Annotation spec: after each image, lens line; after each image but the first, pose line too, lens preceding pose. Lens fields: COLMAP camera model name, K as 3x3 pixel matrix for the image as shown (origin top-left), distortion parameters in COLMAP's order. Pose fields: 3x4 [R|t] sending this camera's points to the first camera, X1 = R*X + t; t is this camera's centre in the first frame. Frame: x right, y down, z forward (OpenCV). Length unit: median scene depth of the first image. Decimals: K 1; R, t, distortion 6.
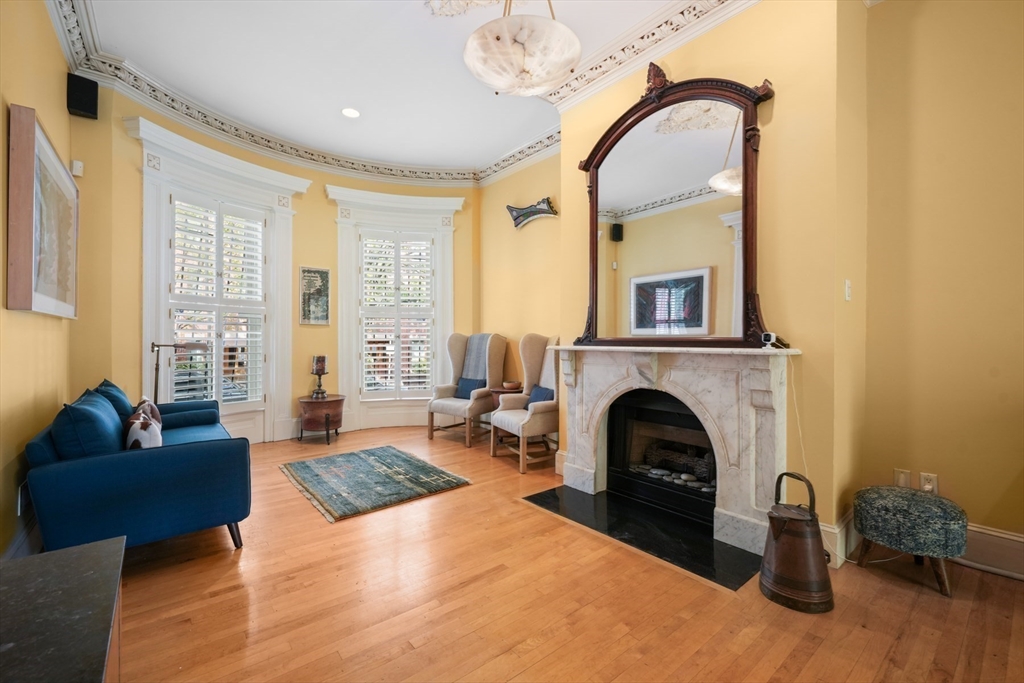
lens RADIAL K [[432.3, 0, 510.2], [0, 432.3, 342.3], [0, 0, 1]] dist [-0.005913, 0.000106]
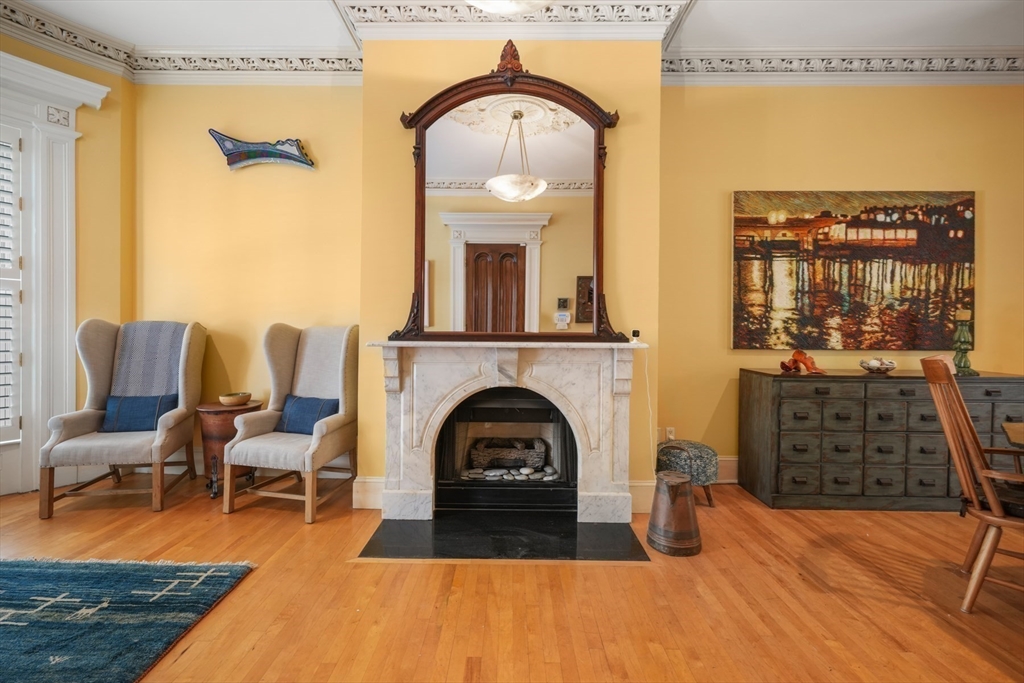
lens RADIAL K [[432.3, 0, 509.8], [0, 432.3, 335.2], [0, 0, 1]] dist [-0.005913, 0.000106]
pose [[0.635227, 0.001239, 0.772324, -0.340915], [-0.003726, 0.999992, 0.001461, -0.004469], [-0.772316, -0.003806, 0.635227, 0.340585]]
